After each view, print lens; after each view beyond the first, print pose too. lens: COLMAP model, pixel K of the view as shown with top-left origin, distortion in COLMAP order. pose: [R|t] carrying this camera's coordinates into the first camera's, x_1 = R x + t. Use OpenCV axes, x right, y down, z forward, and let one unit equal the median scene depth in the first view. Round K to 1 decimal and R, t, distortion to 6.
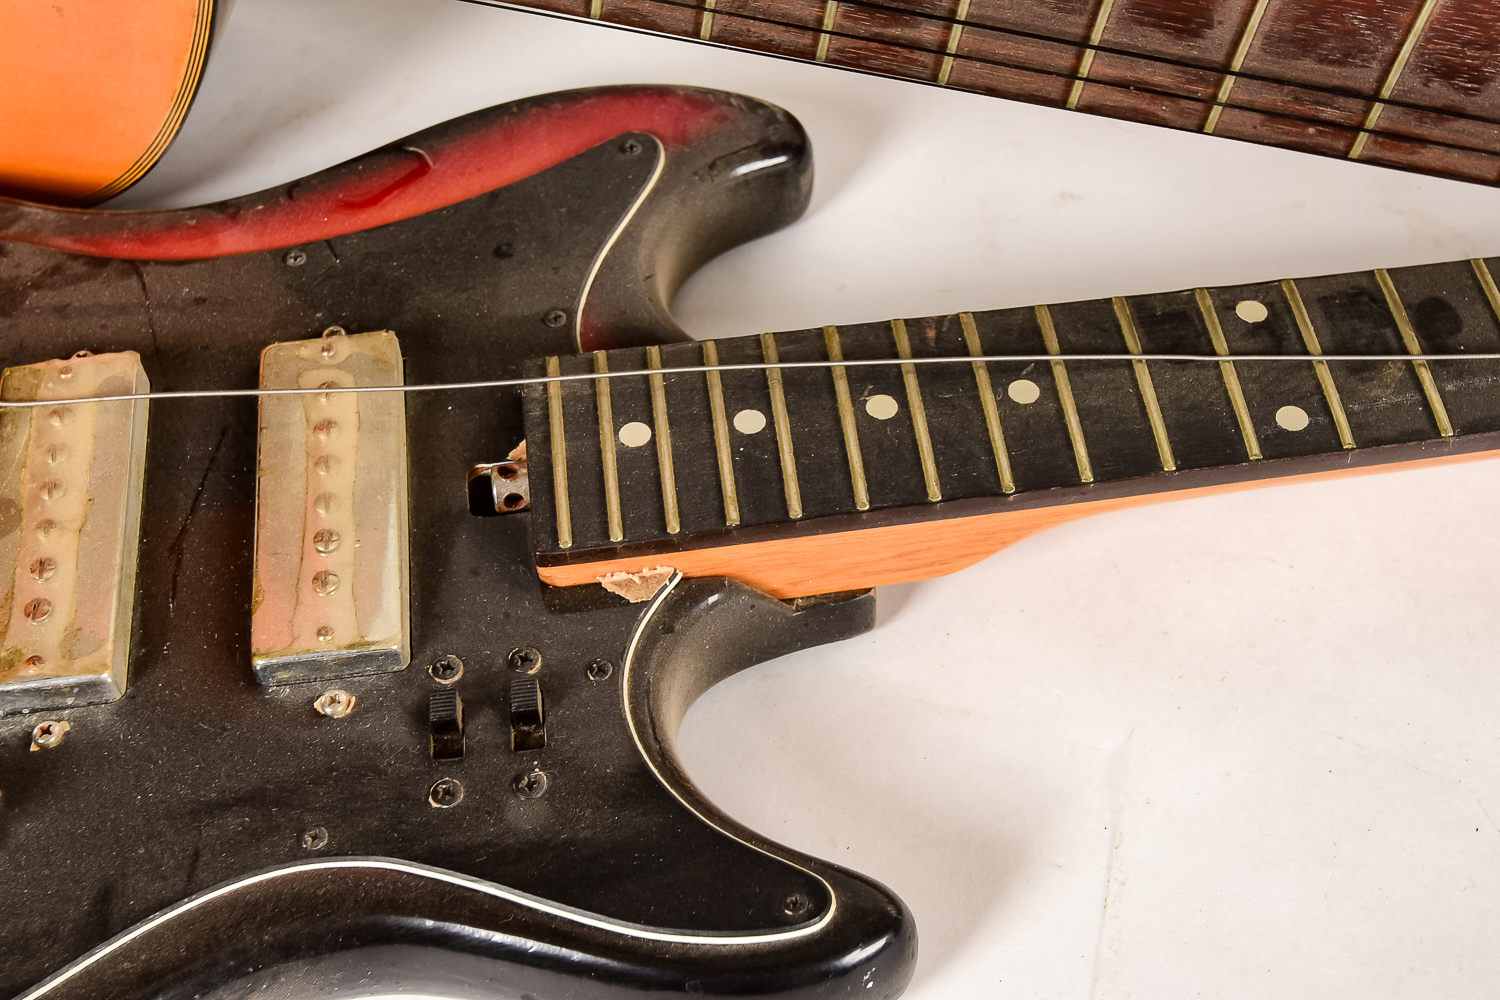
lens RADIAL K [[2162.7, 0, 751.2], [0, 2162.7, 503.4], [0, 0, 1]] dist [0.040941, 0.000000]
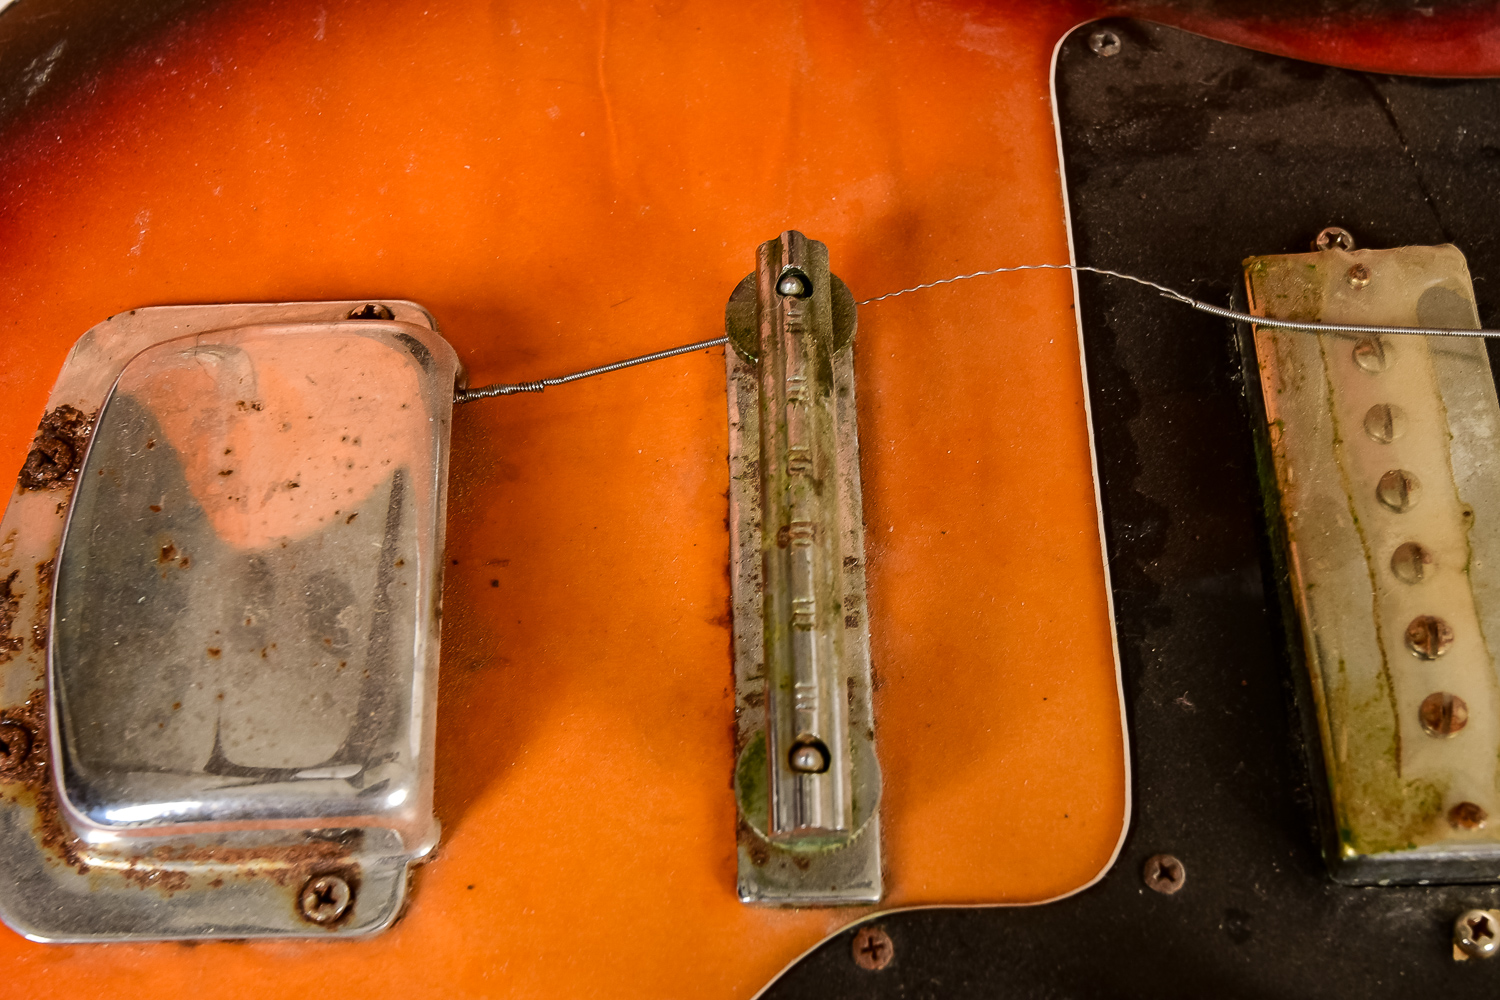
lens RADIAL K [[2162.7, 0, 750.8], [0, 2162.7, 498.7], [0, 0, 1]] dist [0.040941, 0.000000]
pose [[0.995238, 0.092506, -0.030730, -0.482929], [-0.085974, 0.981602, 0.170488, -0.092153], [0.045935, -0.167035, 0.984880, 0.382959]]
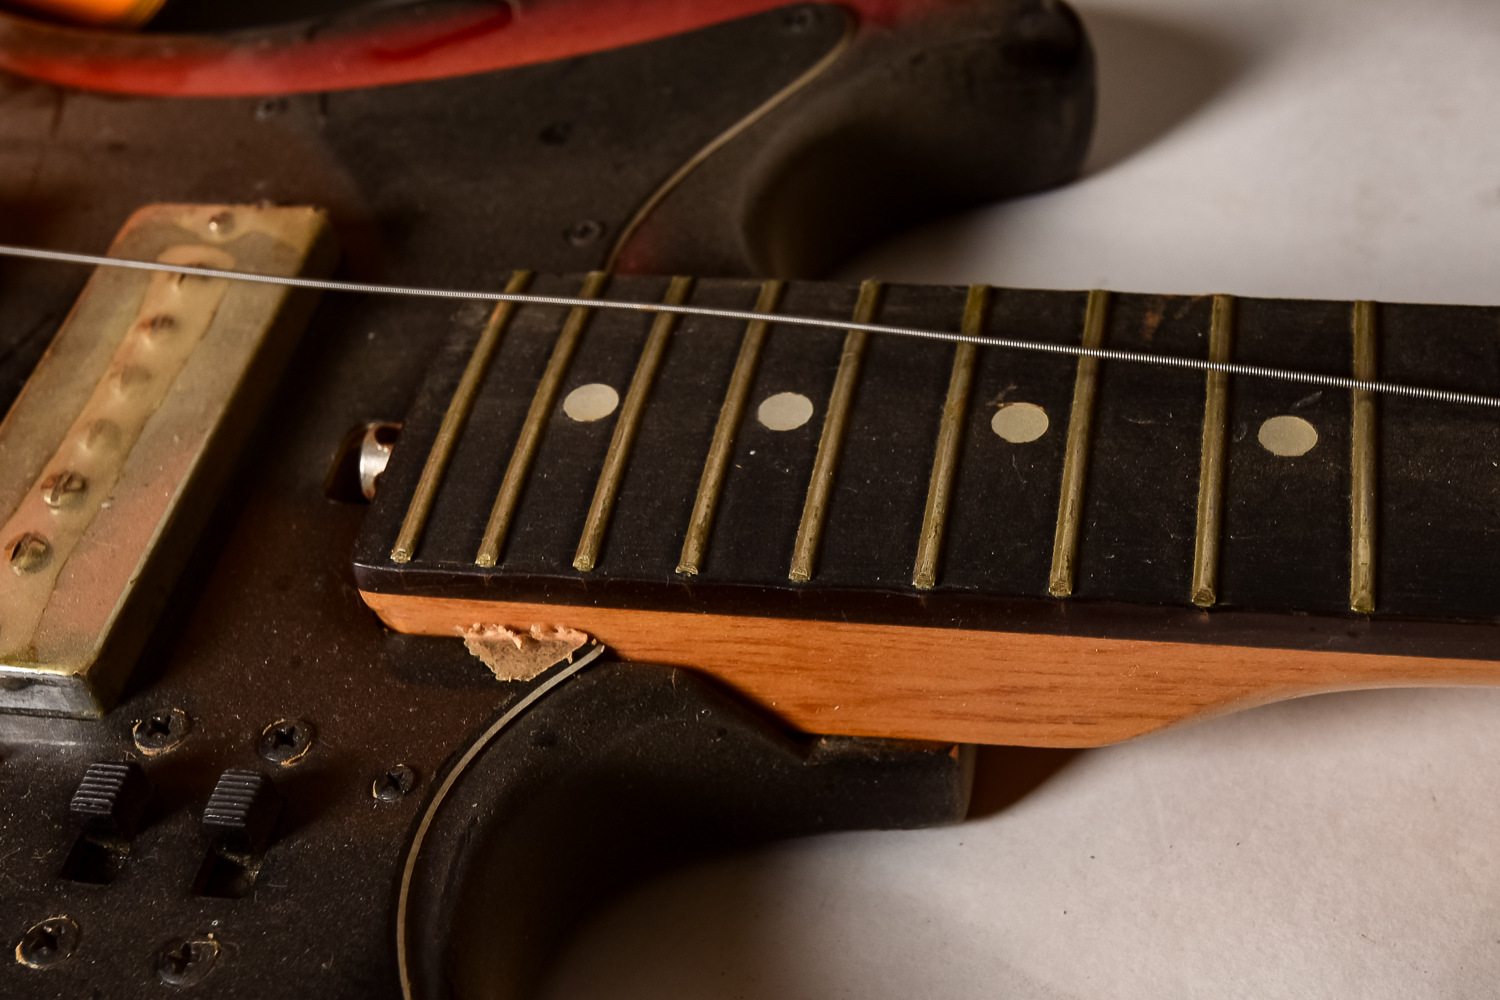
lens RADIAL K [[2162.7, 0, 747.7], [0, 2162.7, 497.5], [0, 0, 1]] dist [0.040941, 0.000000]
pose [[0.949935, 0.161034, -0.267754, 0.145251], [-0.182926, 0.981369, -0.058763, 0.019569], [0.253303, 0.104800, 0.961694, 0.449457]]
